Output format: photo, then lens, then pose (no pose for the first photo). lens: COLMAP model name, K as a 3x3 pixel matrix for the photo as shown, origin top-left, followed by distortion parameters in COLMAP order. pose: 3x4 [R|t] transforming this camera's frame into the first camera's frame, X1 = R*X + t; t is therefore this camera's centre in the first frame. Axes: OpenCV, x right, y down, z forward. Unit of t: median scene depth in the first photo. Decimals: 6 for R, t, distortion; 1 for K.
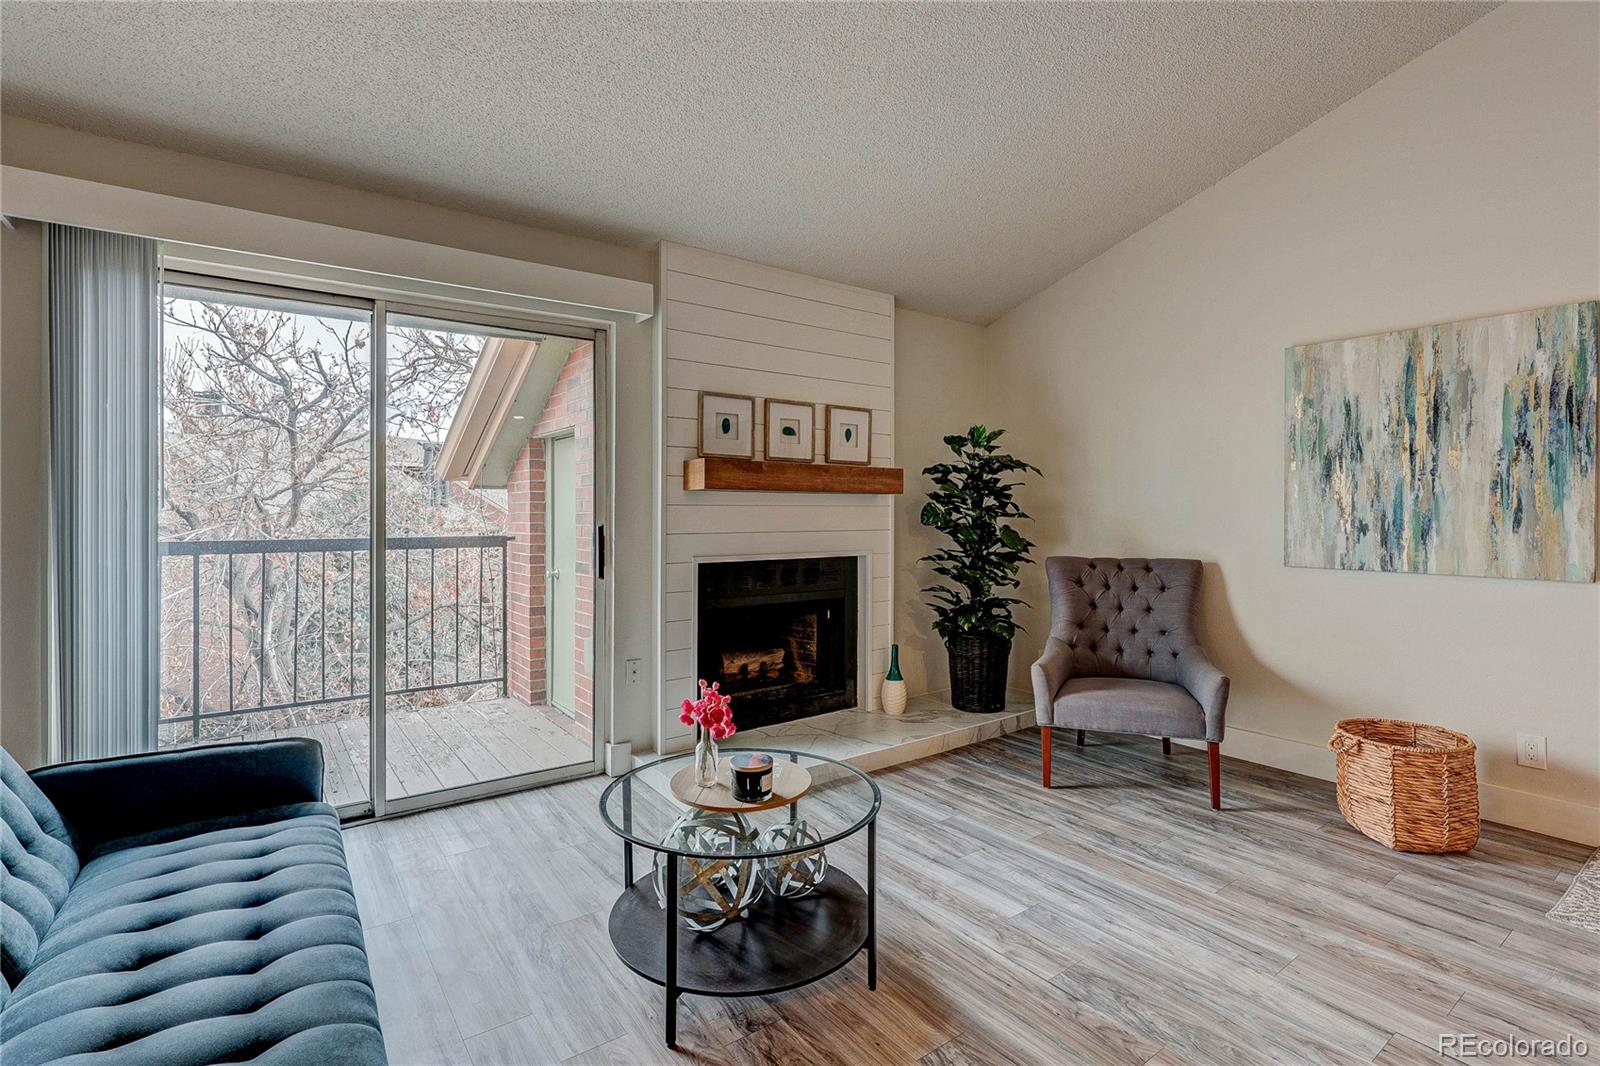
lens RADIAL K [[748.4, 0, 796.0], [0, 748.4, 518.9], [0, 0, 1]] dist [-0.002548, -0.000332]
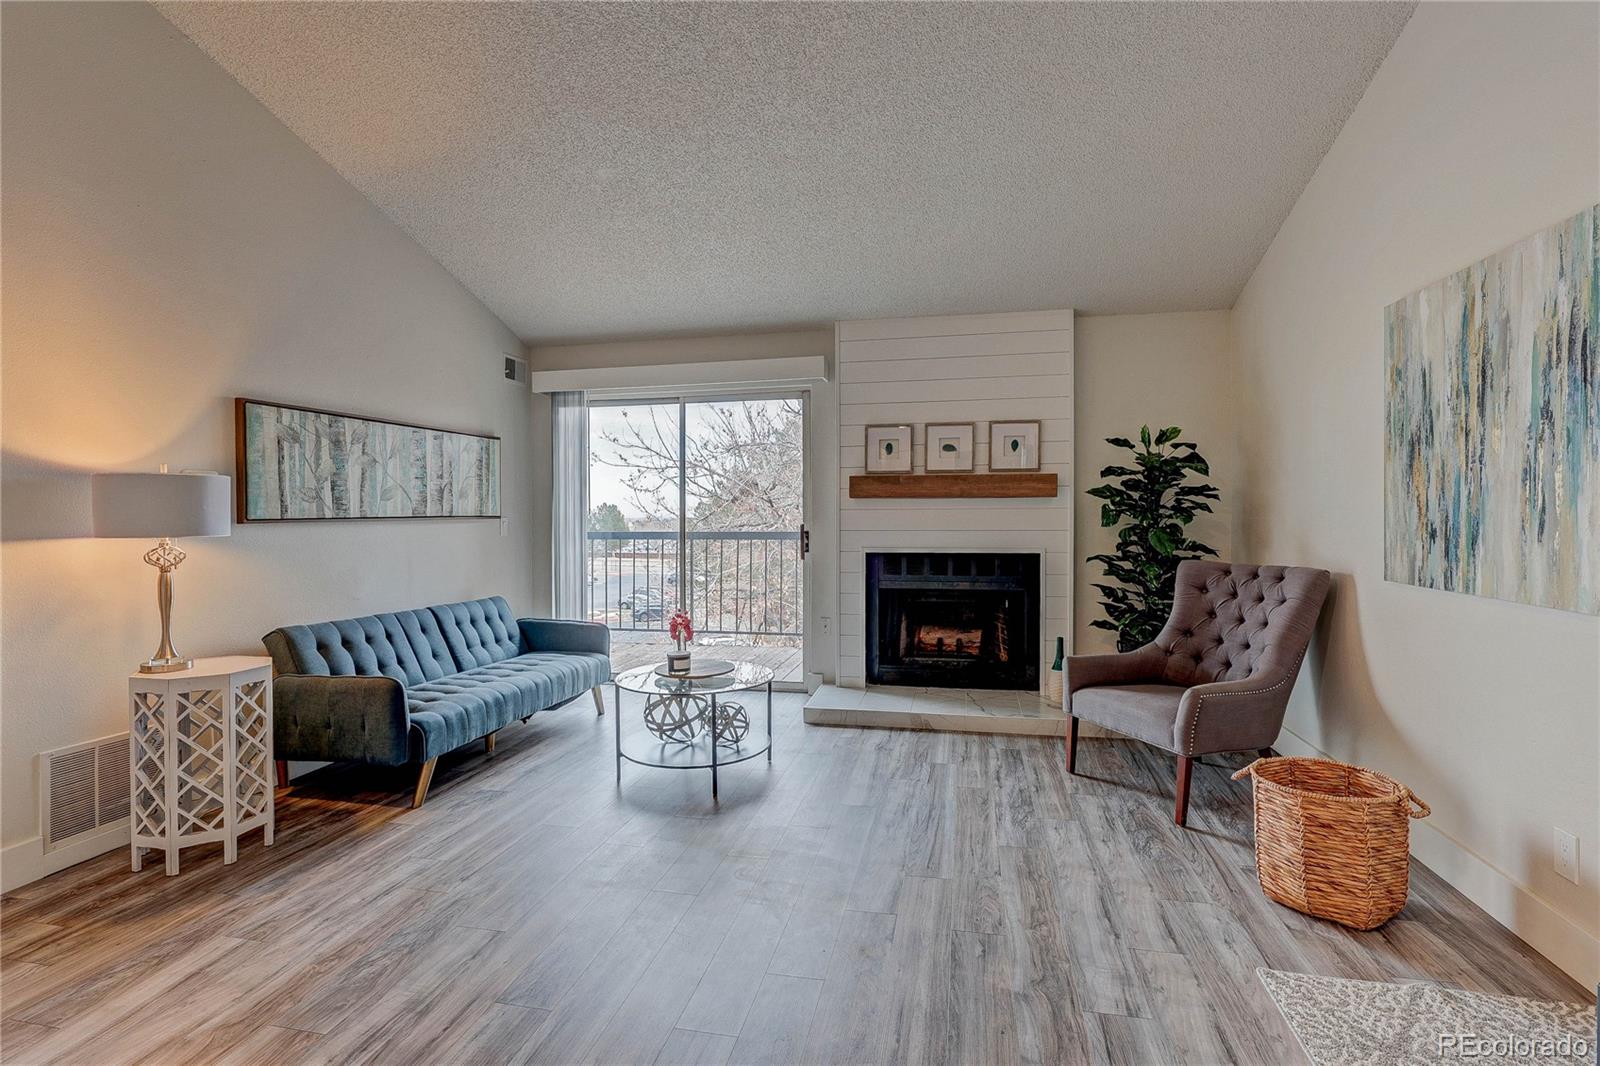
lens RADIAL K [[750.7, 0, 800.0], [0, 750.7, 533.0], [0, 0, 1]] dist [-0.007635, -0.000185]
pose [[0.670640, 0.015262, -0.741626, 0.877813], [-0.001888, 0.999820, 0.018867, -0.001595], [0.741780, -0.011253, 0.670549, 0.002806]]
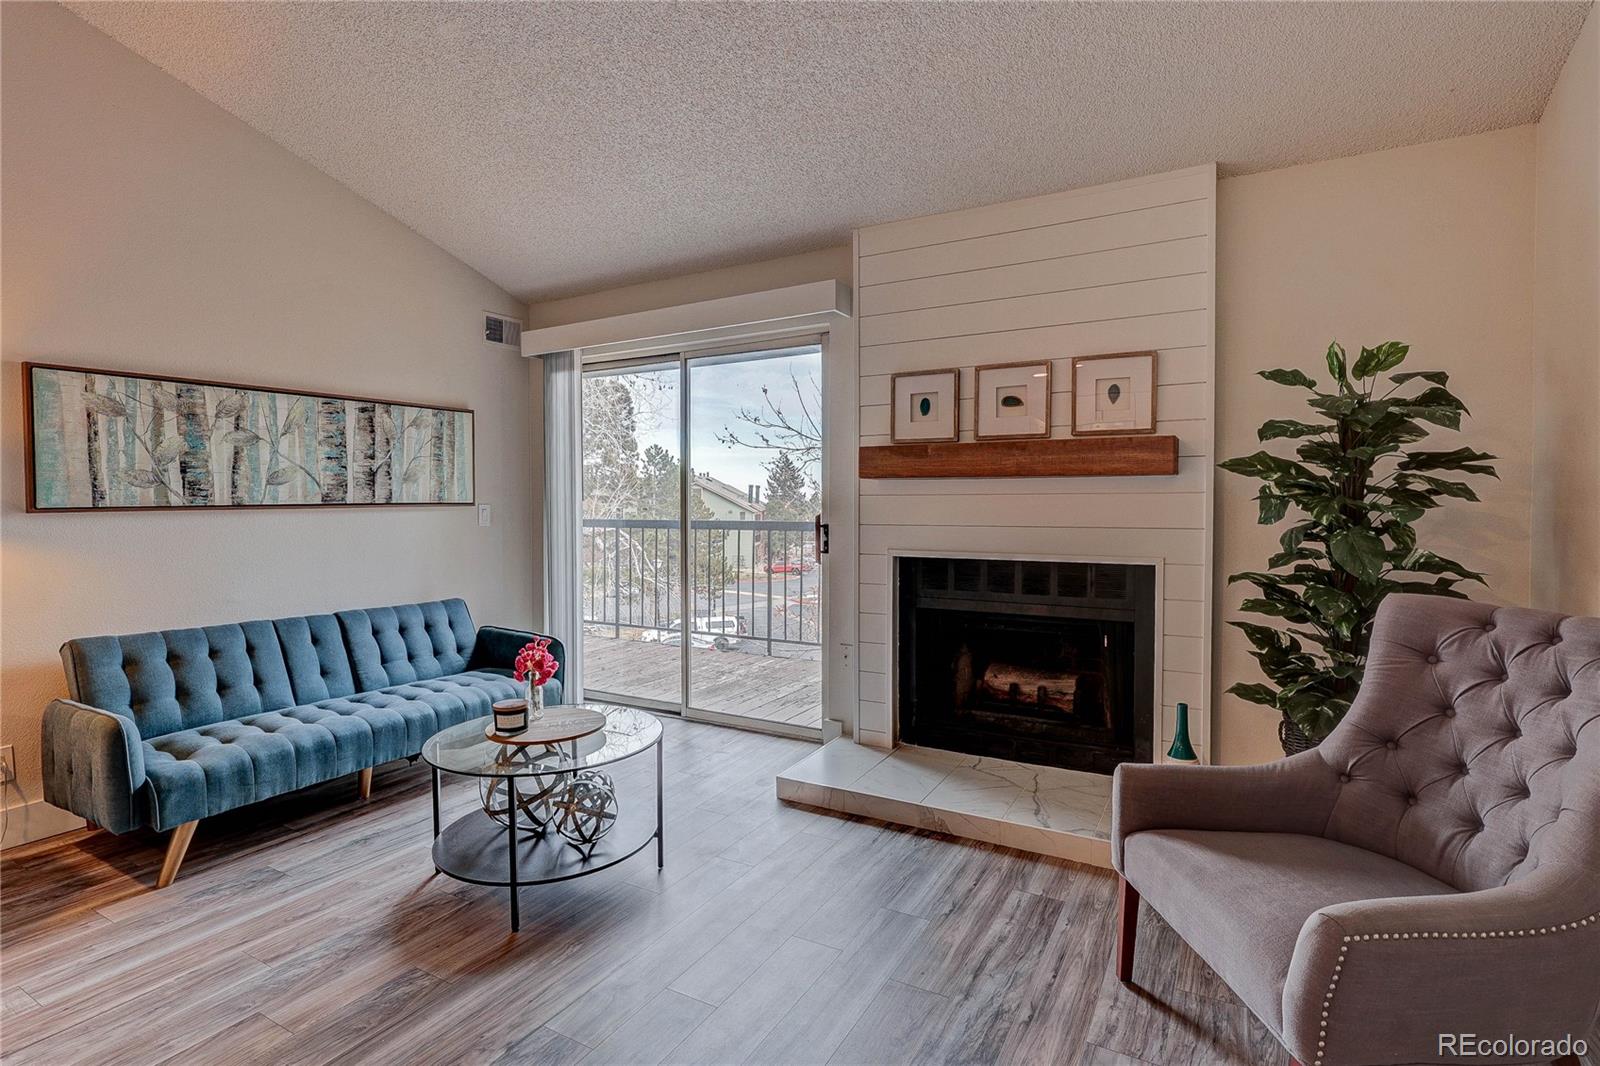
lens RADIAL K [[764.0, 0, 800.0], [0, 764.0, 523.2], [0, 0, 1]] dist [-0.004245, -0.000404]
pose [[0.420758, 0.025711, -0.906808, 0.767877], [-0.004327, 0.999644, 0.026335, -0.008514], [0.907162, -0.007157, 0.420720, 0.537086]]
